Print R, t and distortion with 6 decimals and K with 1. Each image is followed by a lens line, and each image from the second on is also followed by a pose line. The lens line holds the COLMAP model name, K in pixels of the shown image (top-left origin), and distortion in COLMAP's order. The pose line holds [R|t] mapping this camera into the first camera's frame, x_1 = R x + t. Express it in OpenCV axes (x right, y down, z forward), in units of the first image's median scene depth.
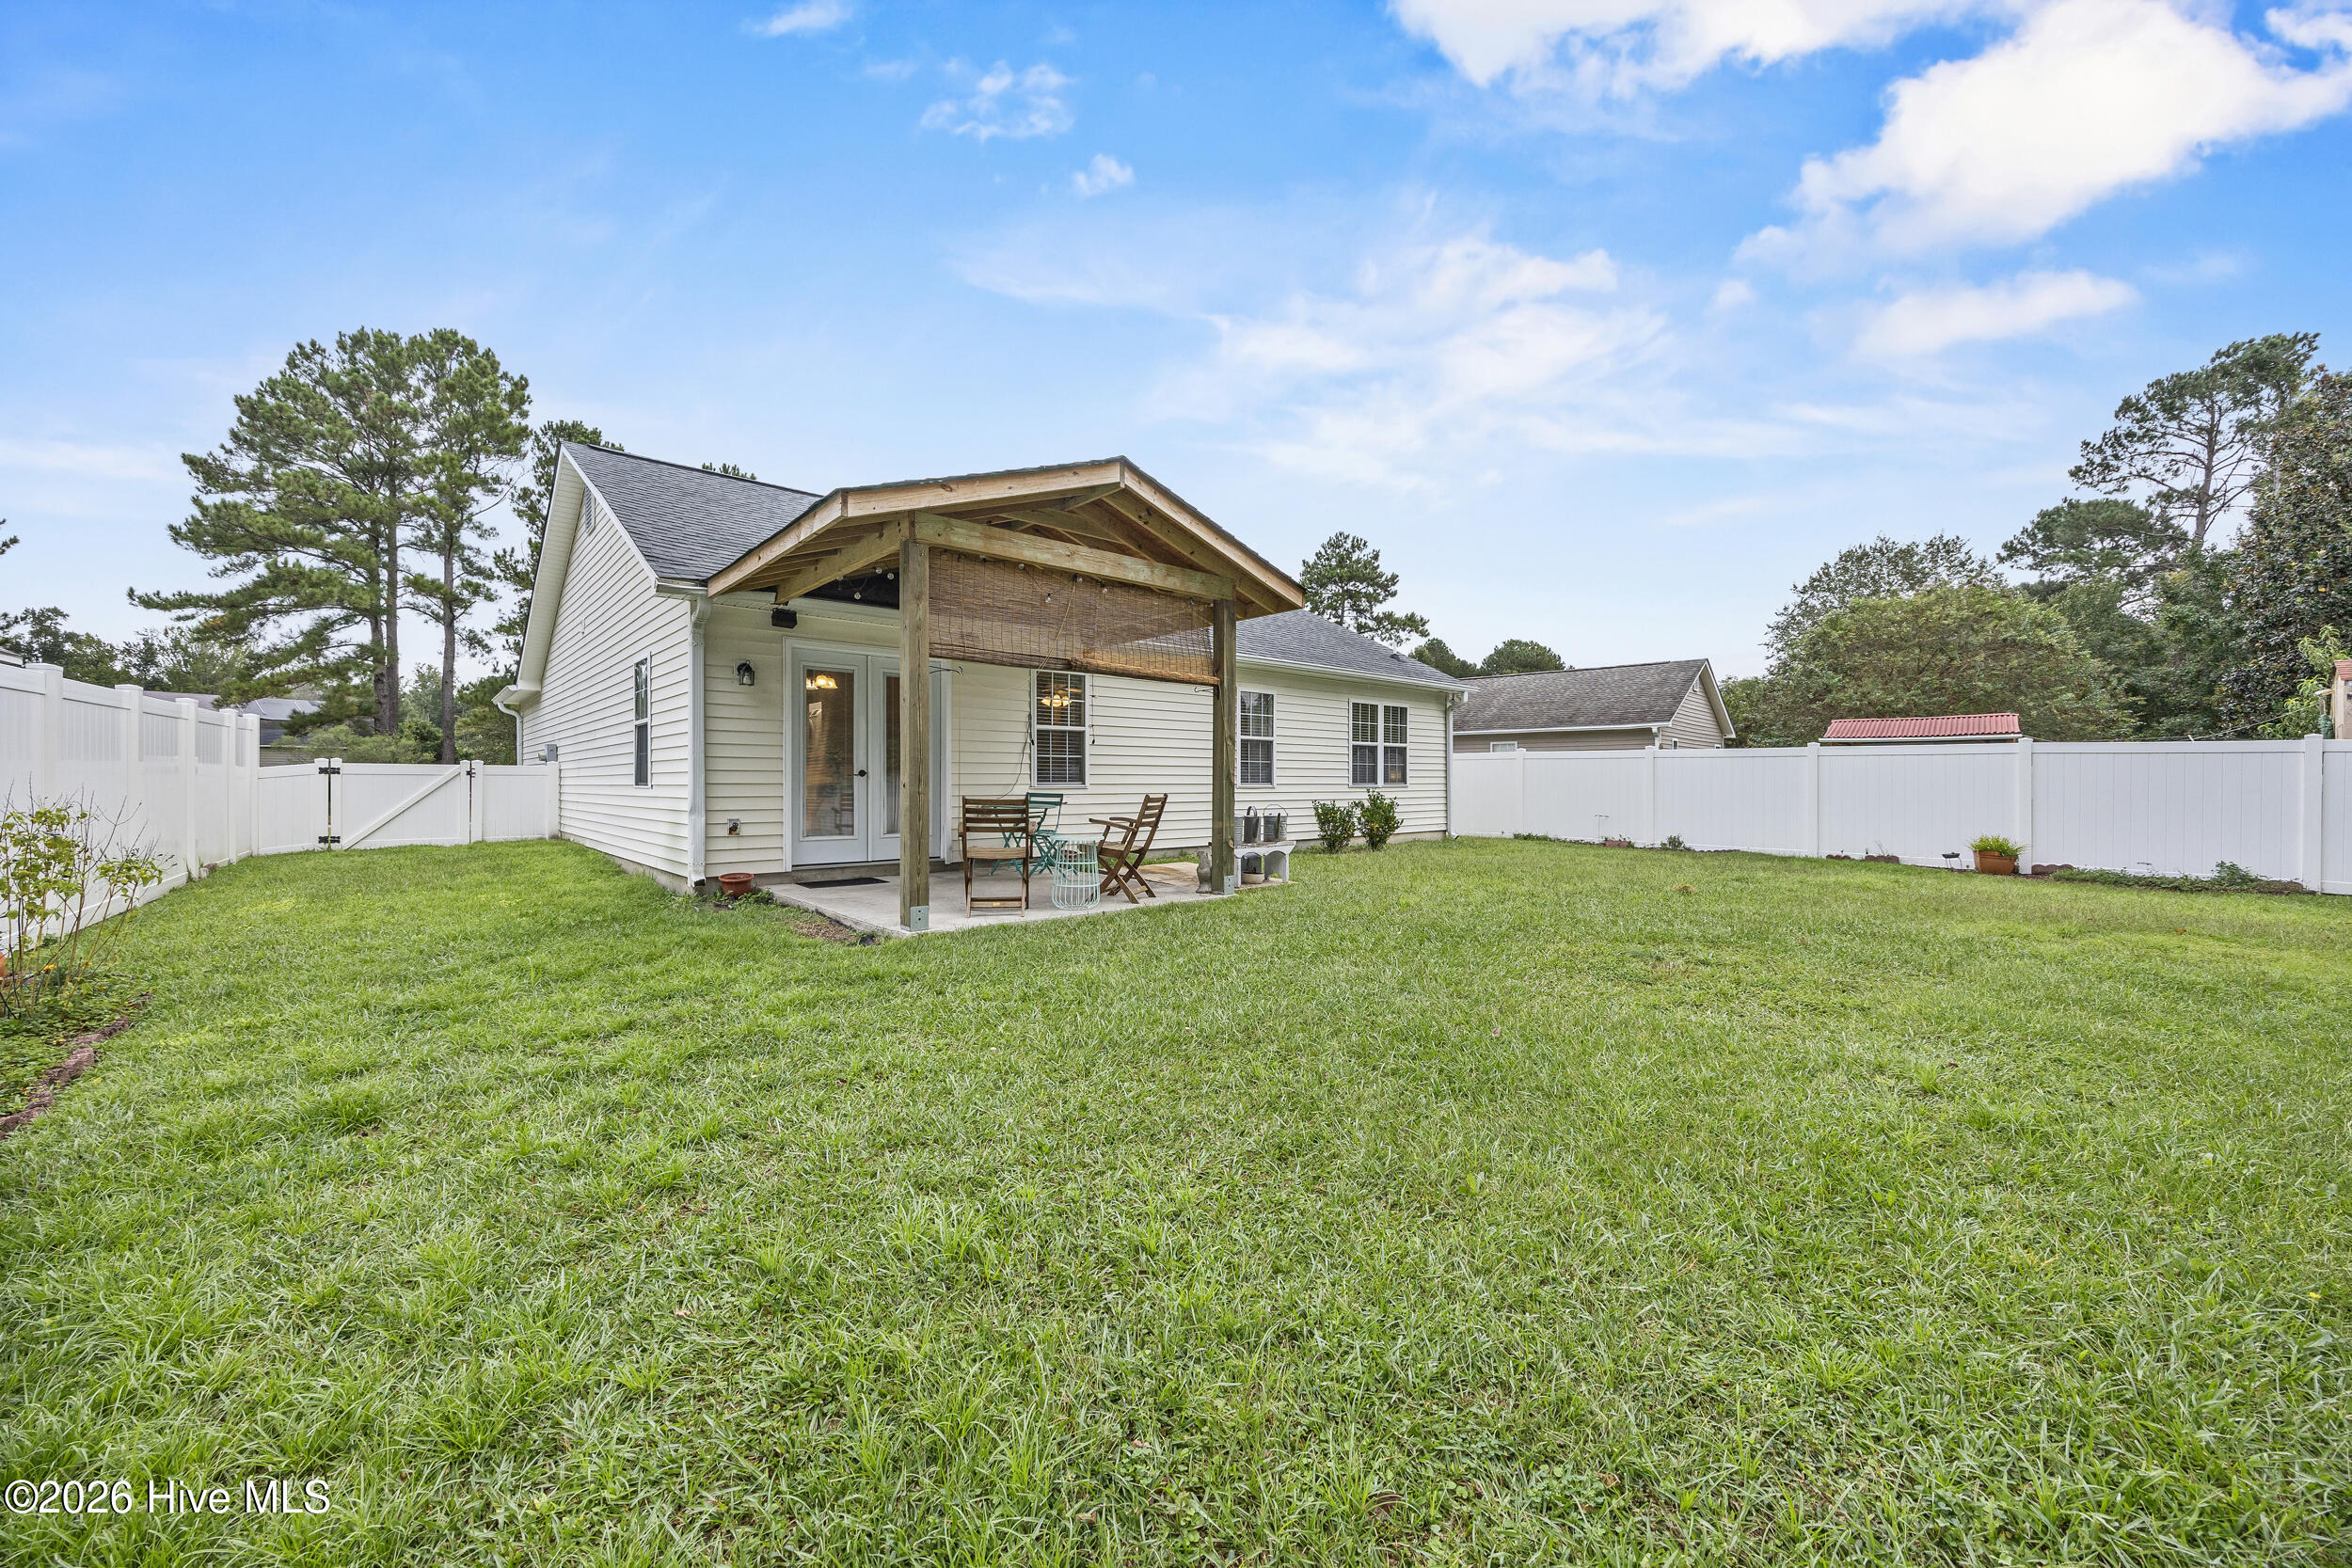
lens RADIAL K [[889.8, 0, 1172.8], [0, 889.8, 783.5], [0, 0, 1]] dist [-0.002509, -0.000489]
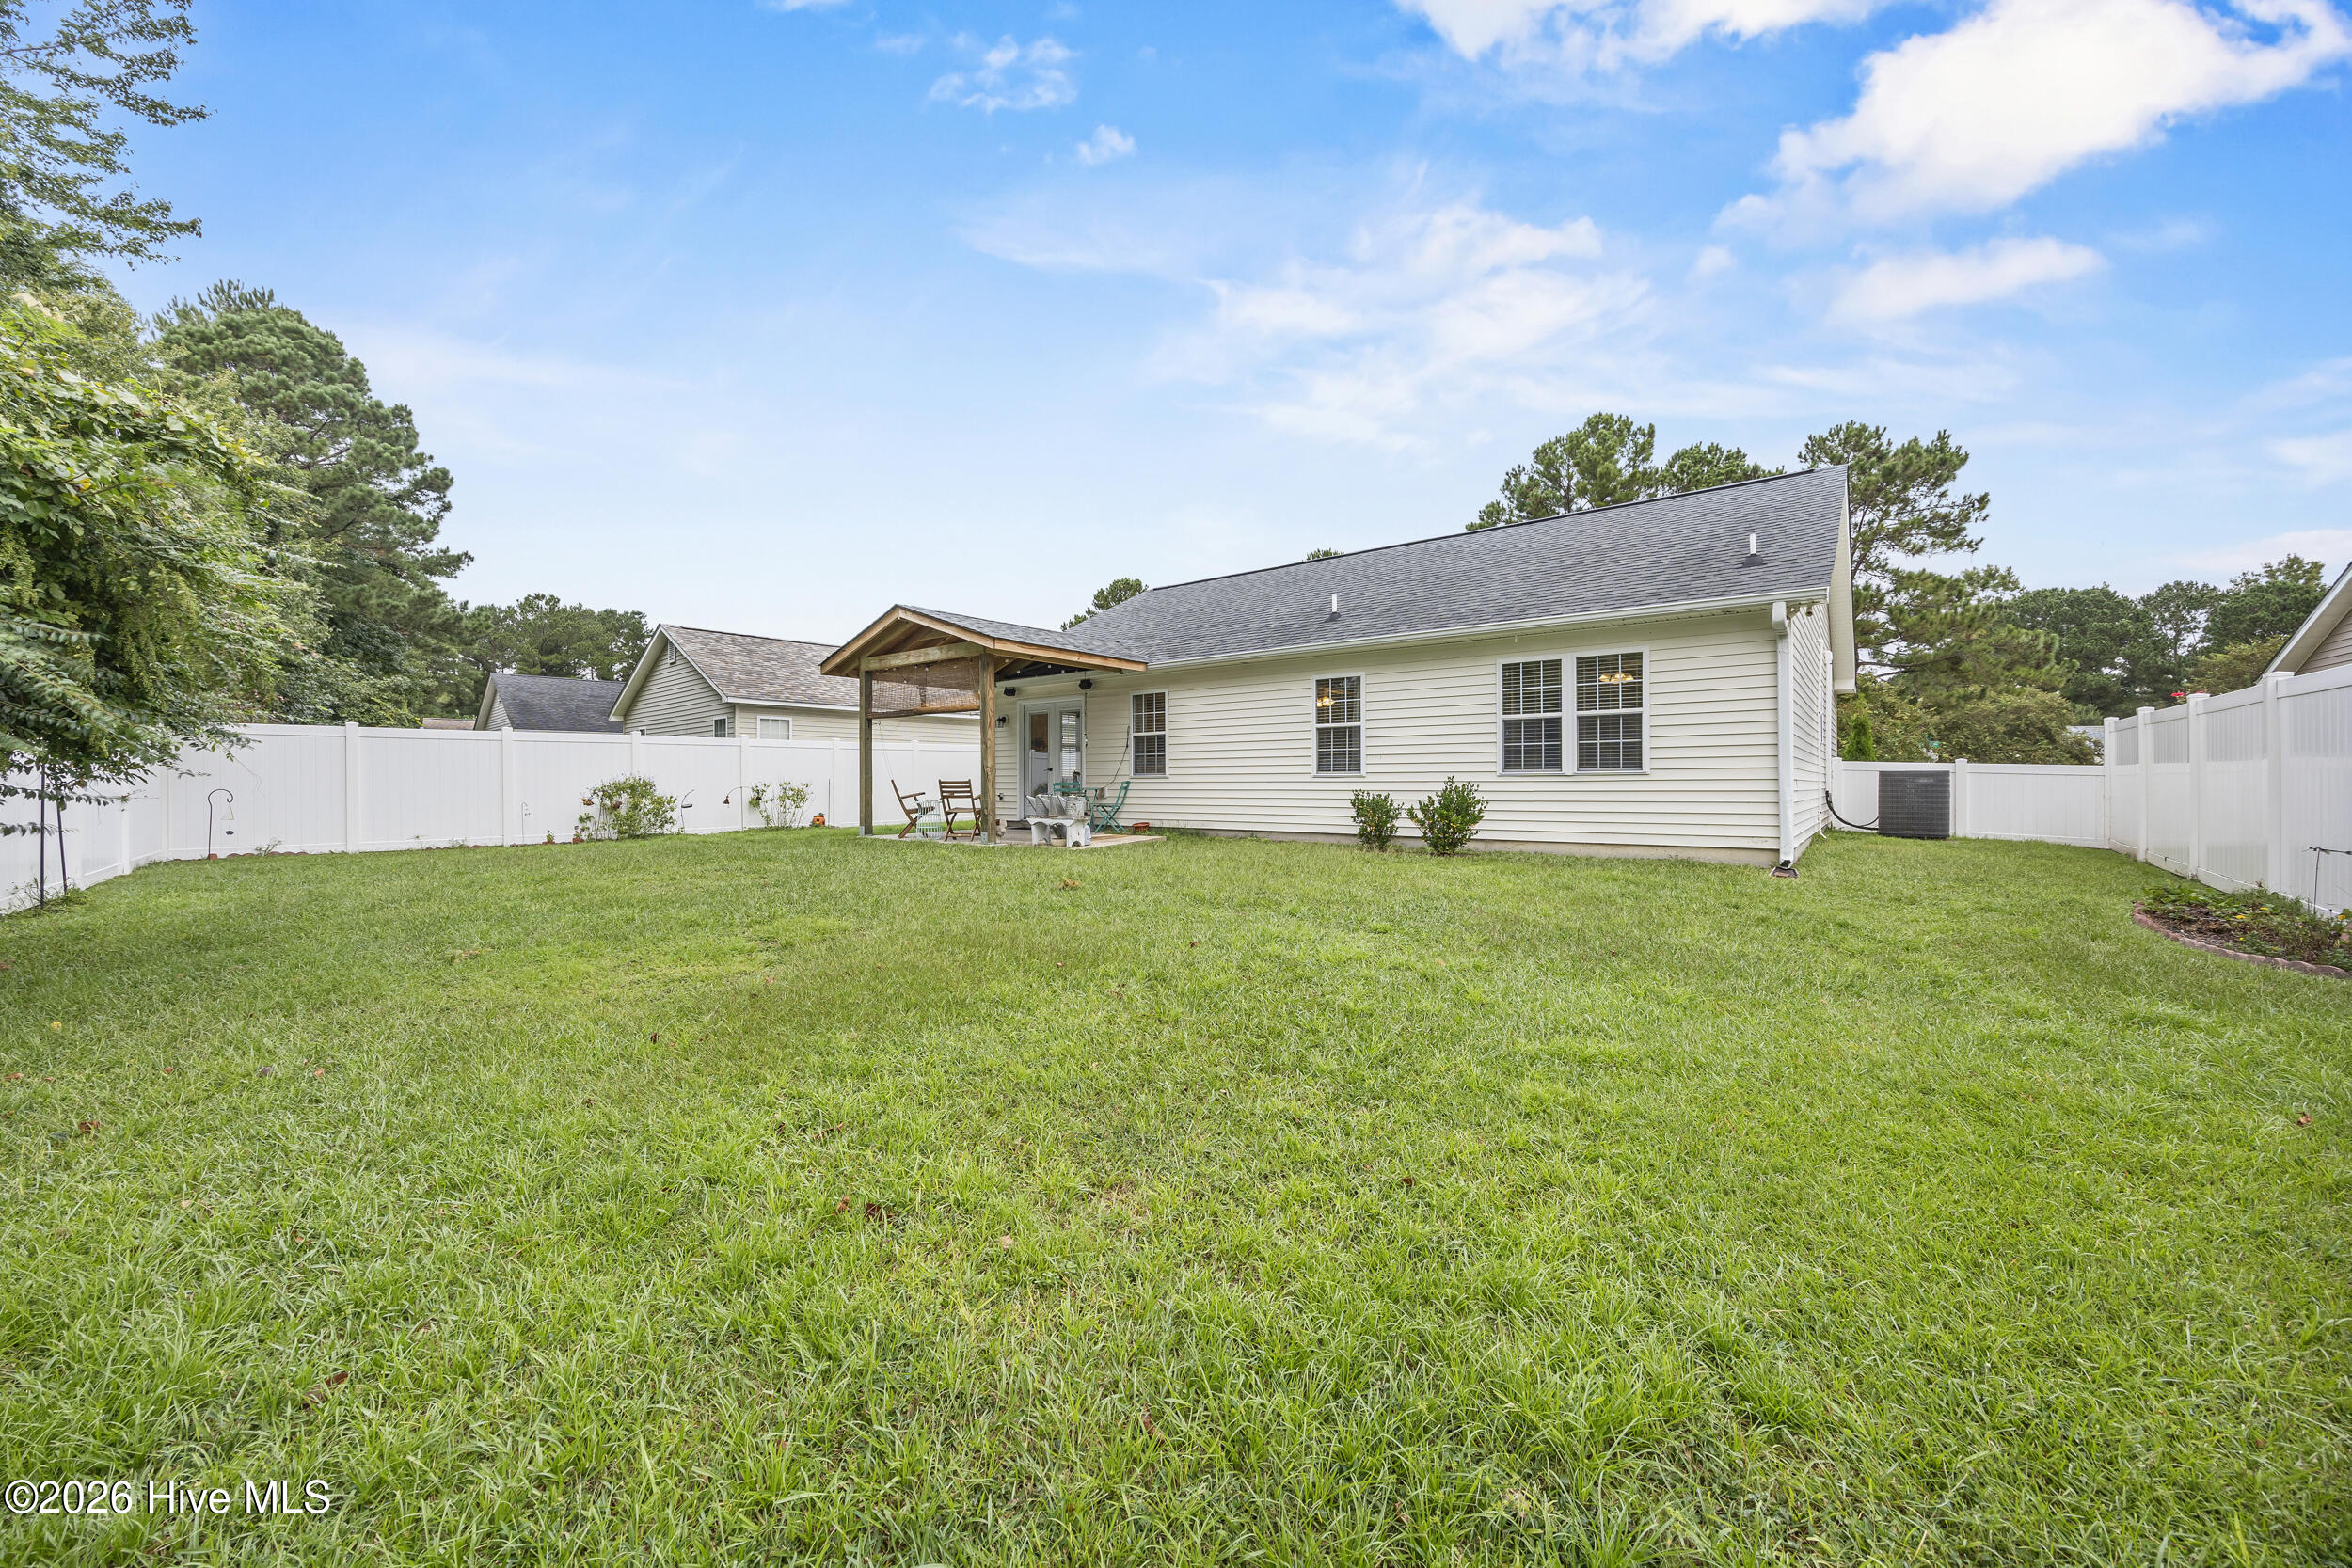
lens RADIAL K [[889.8, 0, 1164.4], [0, 889.8, 784.2], [0, 0, 1]] dist [-0.002509, -0.000489]
pose [[0.158968, 0.000208, -0.987284, 0.879232], [0.001135, 0.999999, 0.000394, 0.010777], [0.987283, -0.001183, 0.158968, 0.574029]]
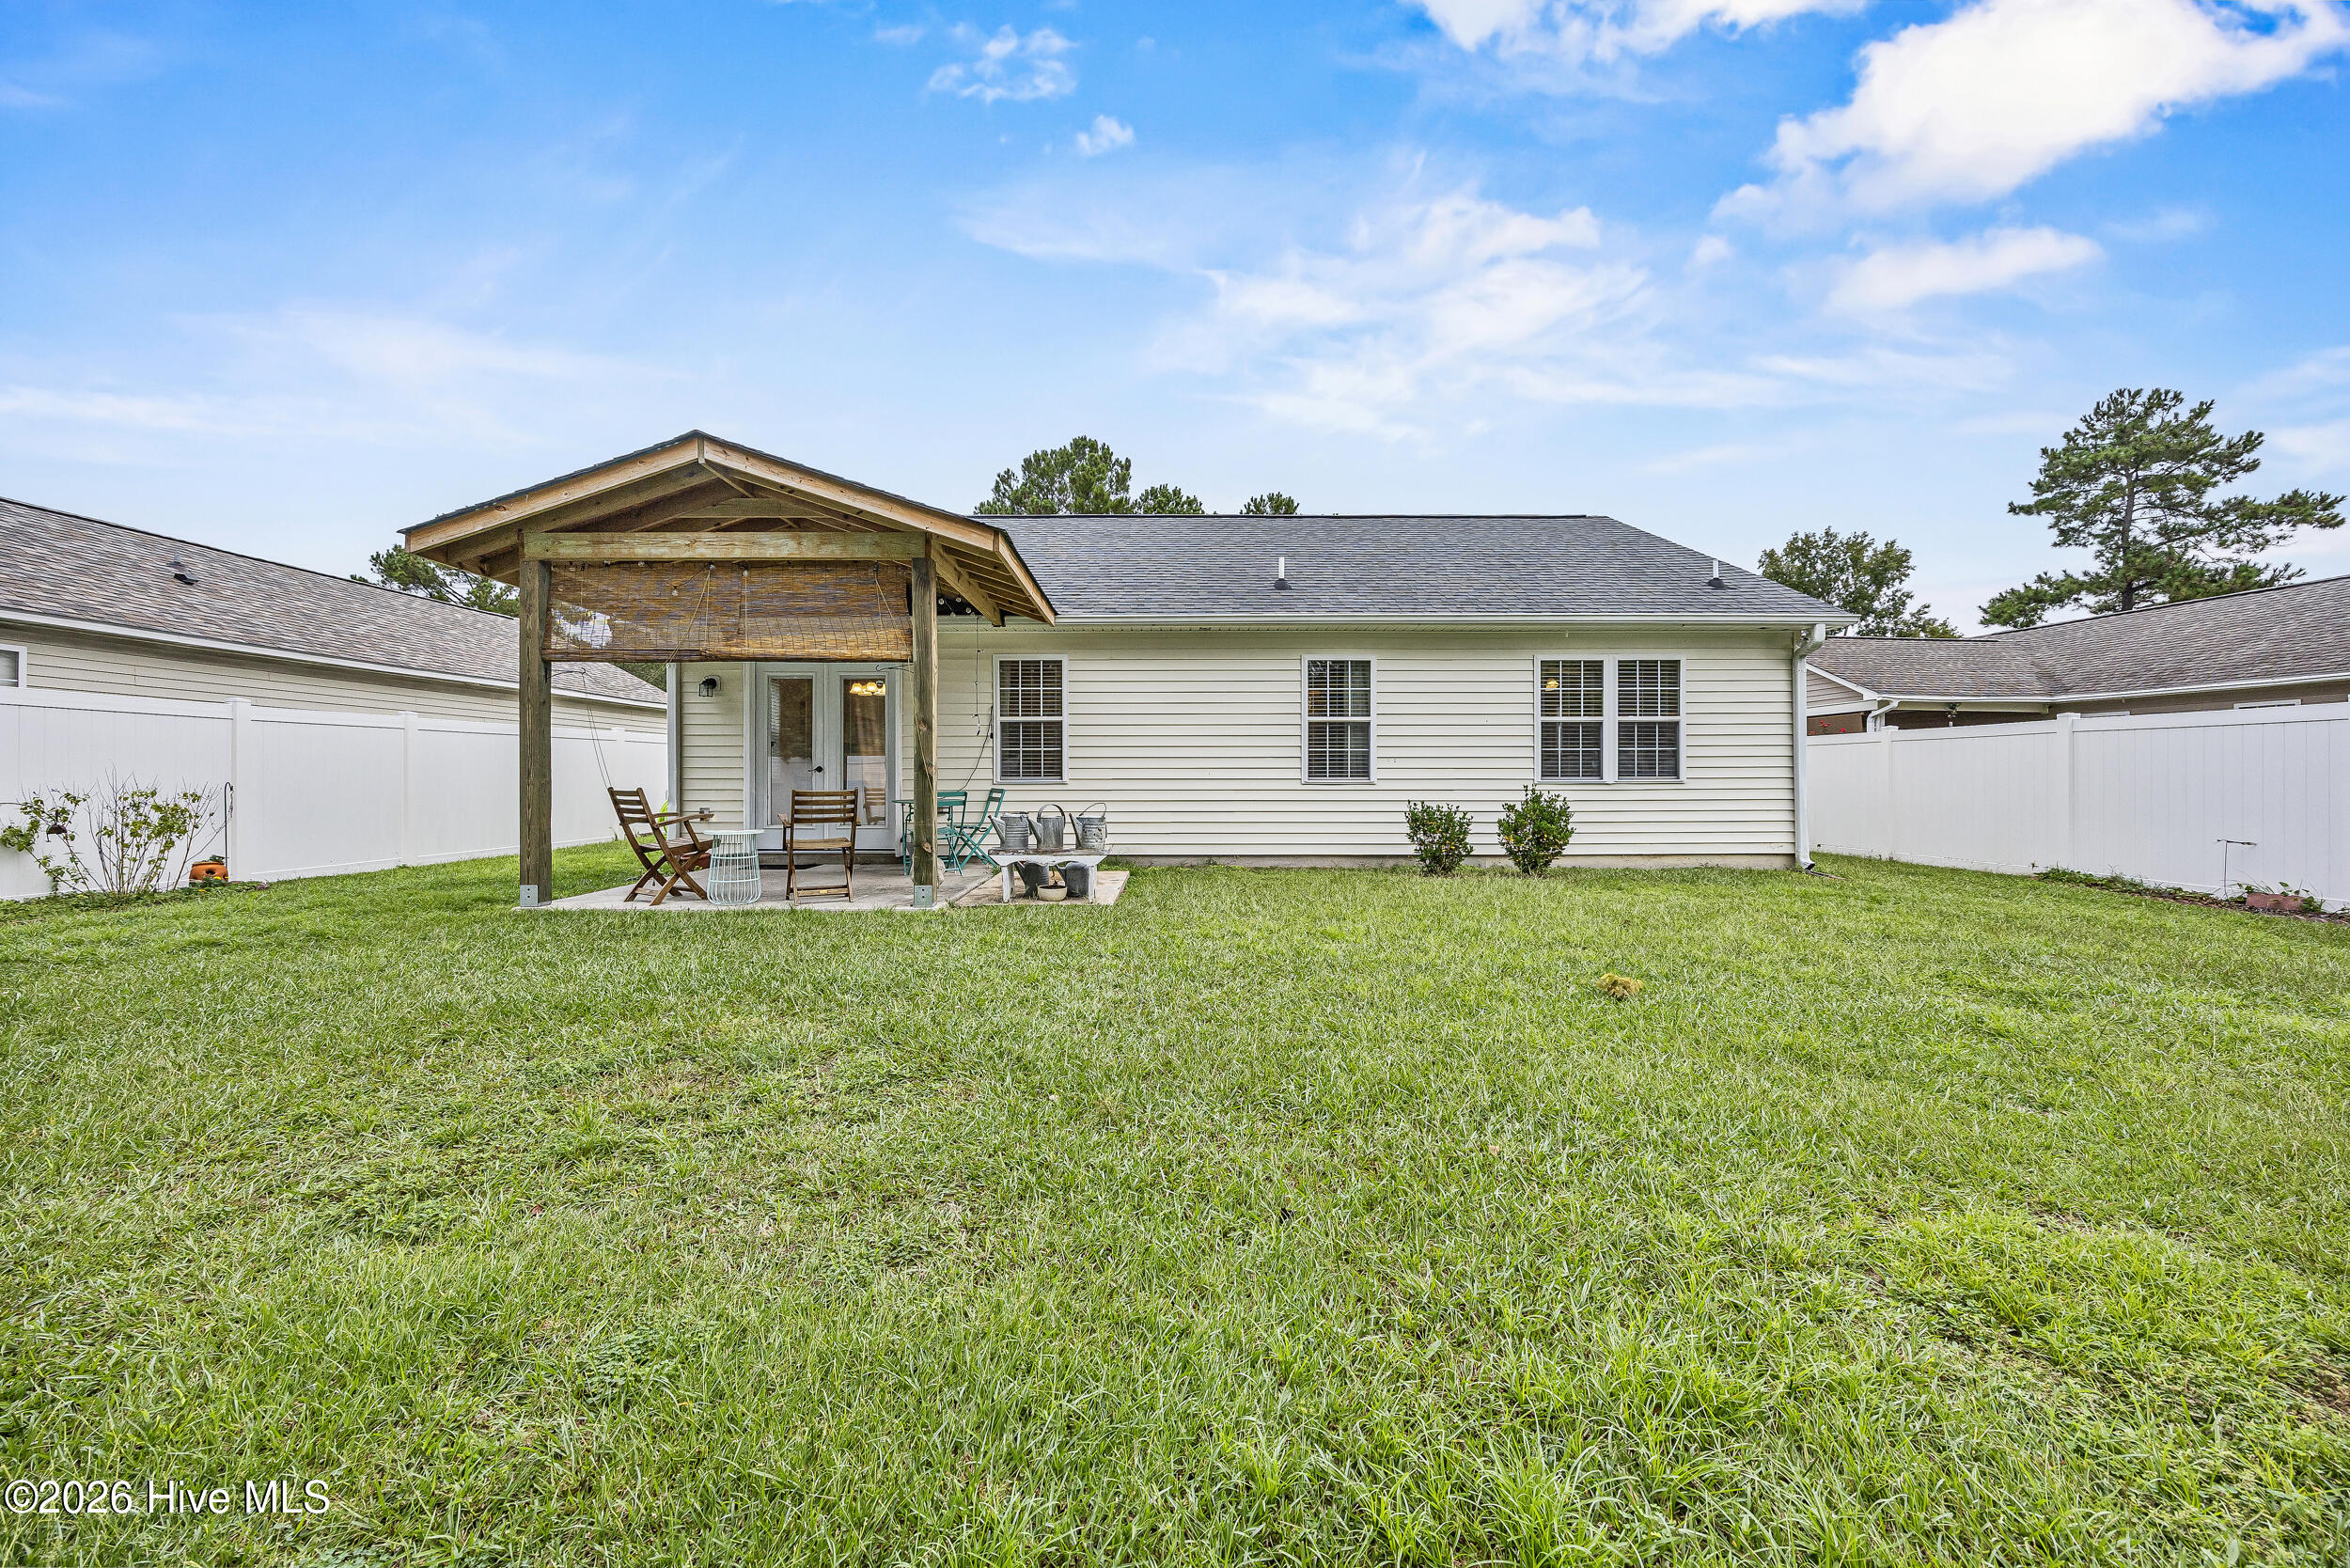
lens RADIAL K [[889.1, 0, 1166.6], [0, 889.1, 786.6], [0, 0, 1]] dist [-0.002509, -0.000489]
pose [[0.744328, 0.001209, -0.667813, 0.431366], [0.000402, 0.999997, 0.002259, 0.004777], [0.667814, -0.001950, 0.744325, 0.284666]]
